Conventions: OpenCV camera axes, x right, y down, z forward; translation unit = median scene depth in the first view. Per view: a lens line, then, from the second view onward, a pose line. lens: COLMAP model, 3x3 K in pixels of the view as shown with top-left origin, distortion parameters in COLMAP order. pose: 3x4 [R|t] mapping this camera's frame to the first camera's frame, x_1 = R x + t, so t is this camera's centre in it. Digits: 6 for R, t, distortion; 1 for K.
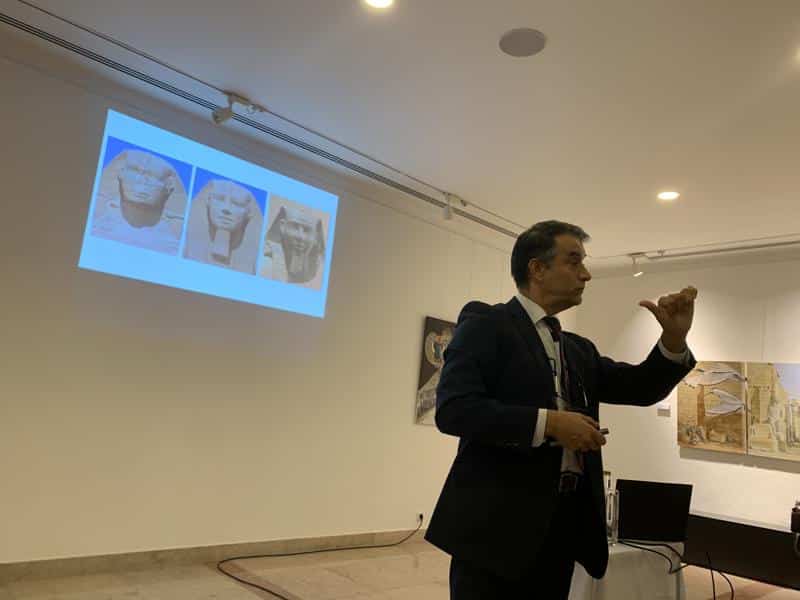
lens RADIAL K [[616.8, 0, 395.7], [0, 616.8, 301.3], [0, 0, 1]] dist [0.013234, -0.026307]
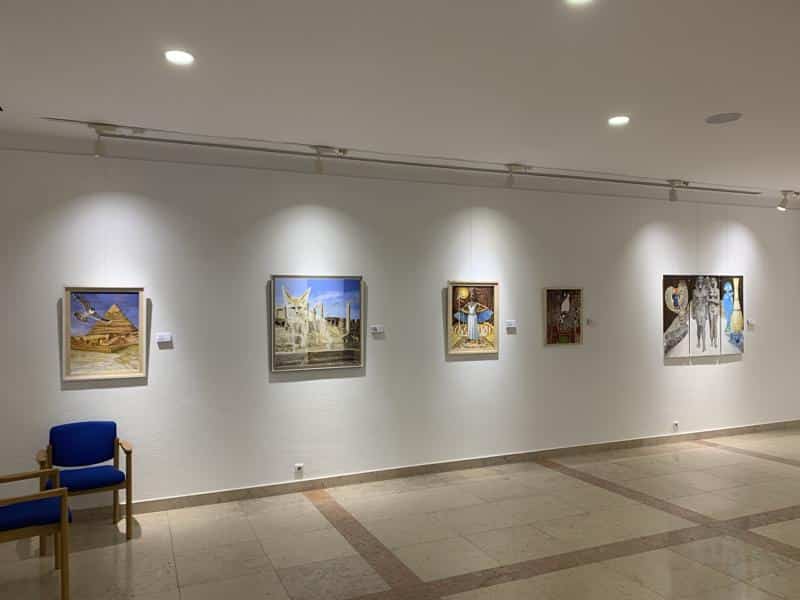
lens RADIAL K [[616.8, 0, 400.7], [0, 616.8, 295.3], [0, 0, 1]] dist [0.013234, -0.026307]
pose [[0.935889, -0.109257, -0.334925, -0.036640], [0.157832, 0.979981, 0.121352, -0.176715], [0.314962, -0.166434, 0.934397, -0.381486]]
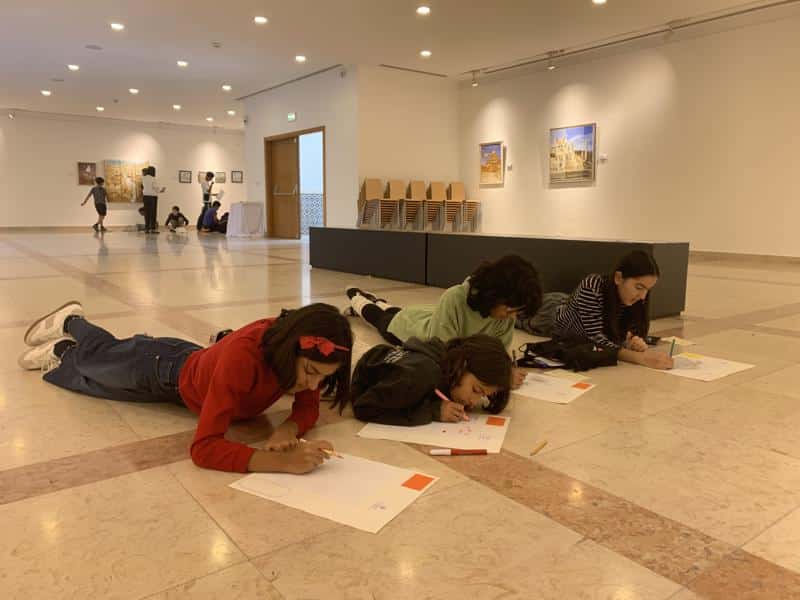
lens RADIAL K [[616.8, 0, 401.8], [0, 616.8, 298.8], [0, 0, 1]] dist [0.013234, -0.026307]
pose [[-0.102354, 0.041421, -0.993885, 1.303717], [0.153354, 0.987845, 0.025377, 0.256569], [0.982856, -0.149819, -0.107462, 0.169747]]
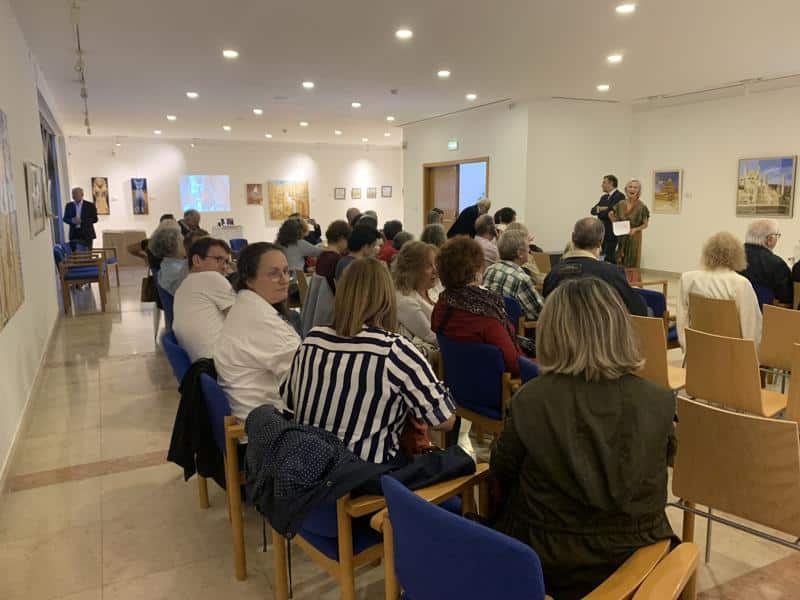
lens RADIAL K [[616.8, 0, 395.1], [0, 616.8, 298.8], [0, 0, 1]] dist [0.013234, -0.026307]
pose [[-0.301425, 0.062743, -0.951423, 1.354088], [0.144108, 0.989368, 0.019590, 0.086933], [0.942537, -0.131203, -0.307262, 0.060043]]
